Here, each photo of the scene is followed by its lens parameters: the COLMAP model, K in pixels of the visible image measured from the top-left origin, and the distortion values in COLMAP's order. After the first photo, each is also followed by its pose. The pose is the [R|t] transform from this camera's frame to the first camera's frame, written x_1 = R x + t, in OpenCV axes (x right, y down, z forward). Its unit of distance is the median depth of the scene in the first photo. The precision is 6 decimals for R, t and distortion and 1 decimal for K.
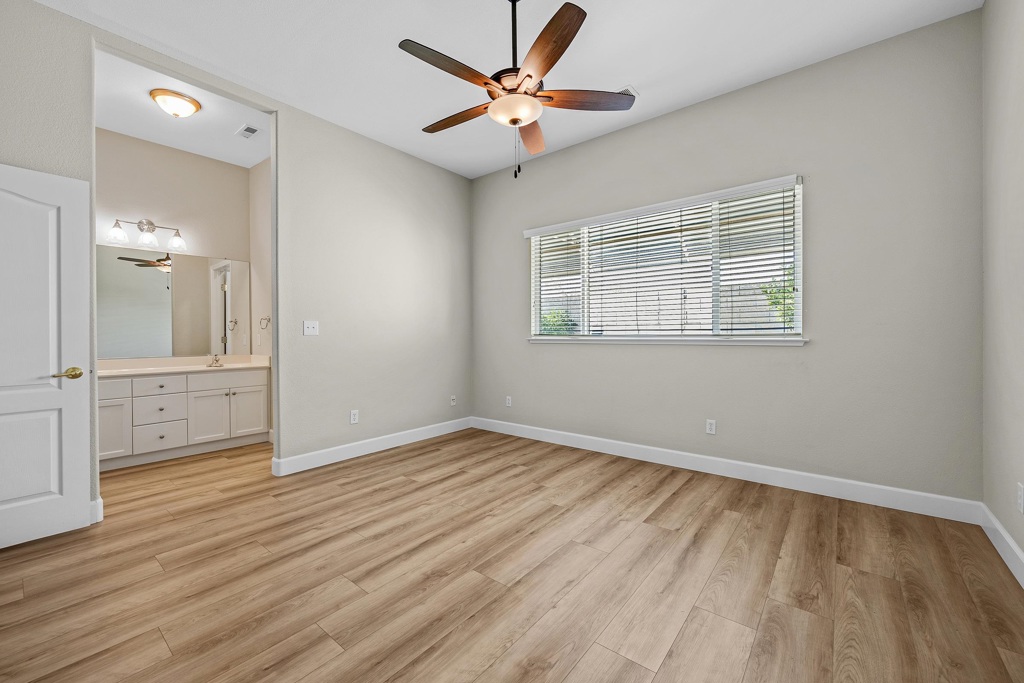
lens RADIAL K [[408.8, 0, 515.7], [0, 408.8, 336.6], [0, 0, 1]] dist [-0.000713, -0.000647]
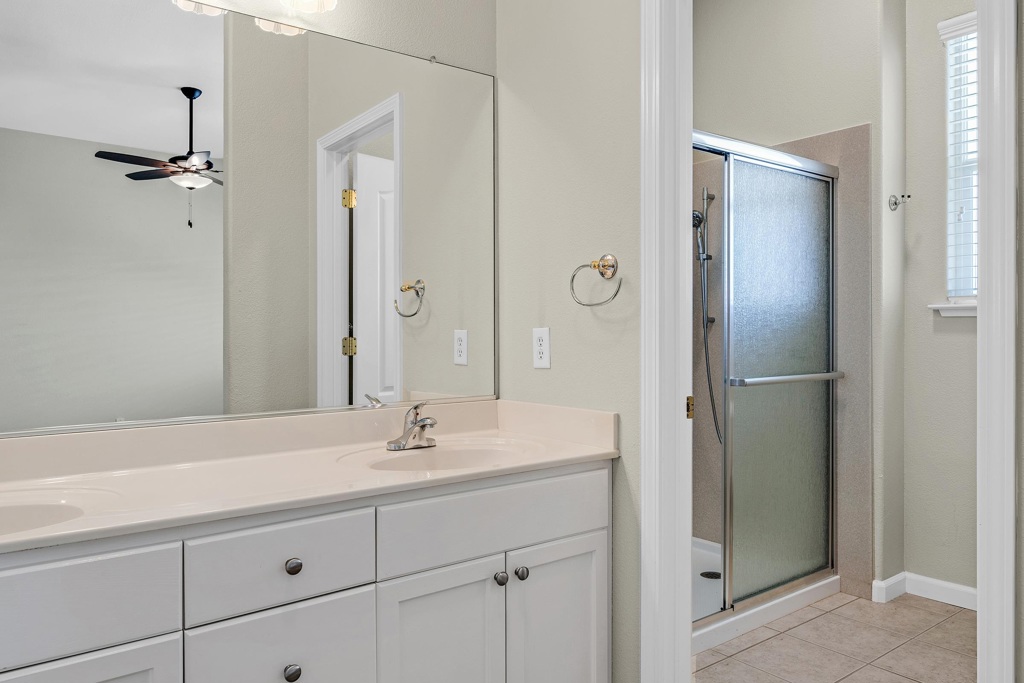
lens RADIAL K [[723.3, 0, 513.7], [0, 723.3, 335.4], [0, 0, 1]] dist [-0.018668, -0.000766]
pose [[0.972092, 0.000604, -0.234601, -0.919649], [0.000515, 0.999989, 0.004706, -0.005784], [0.234601, -0.004696, 0.972080, 0.905351]]
